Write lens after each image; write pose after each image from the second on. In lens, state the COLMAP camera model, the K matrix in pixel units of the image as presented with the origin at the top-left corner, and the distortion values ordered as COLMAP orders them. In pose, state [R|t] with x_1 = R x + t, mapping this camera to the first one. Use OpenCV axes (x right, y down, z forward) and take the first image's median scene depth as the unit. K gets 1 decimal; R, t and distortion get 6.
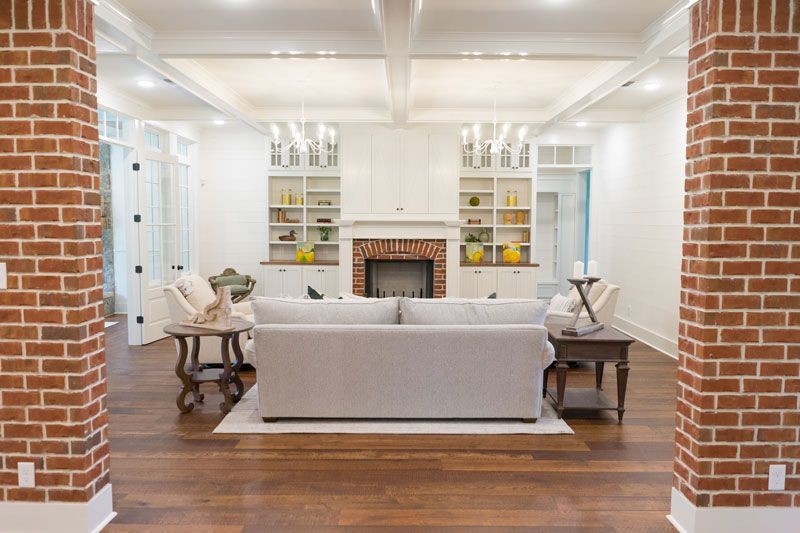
lens RADIAL K [[627.6, 0, 400.6], [0, 627.6, 267.1], [0, 0, 1]] dist [0.001645, -0.003763]
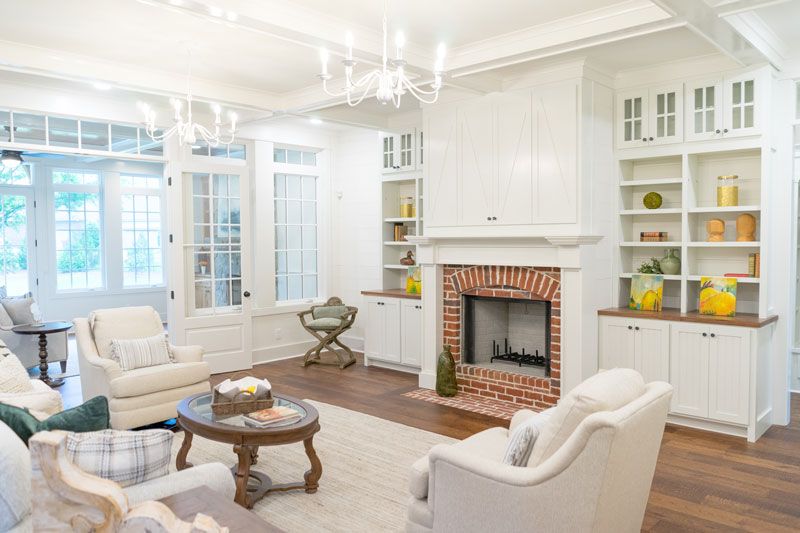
lens RADIAL K [[627.6, 0, 399.1], [0, 627.6, 264.0], [0, 0, 1]] dist [0.001645, -0.003763]
pose [[0.727700, 0.017785, -0.685665, 0.353217], [-0.039449, 0.999094, -0.015953, -0.031814], [0.684760, 0.038658, 0.727743, 0.460261]]
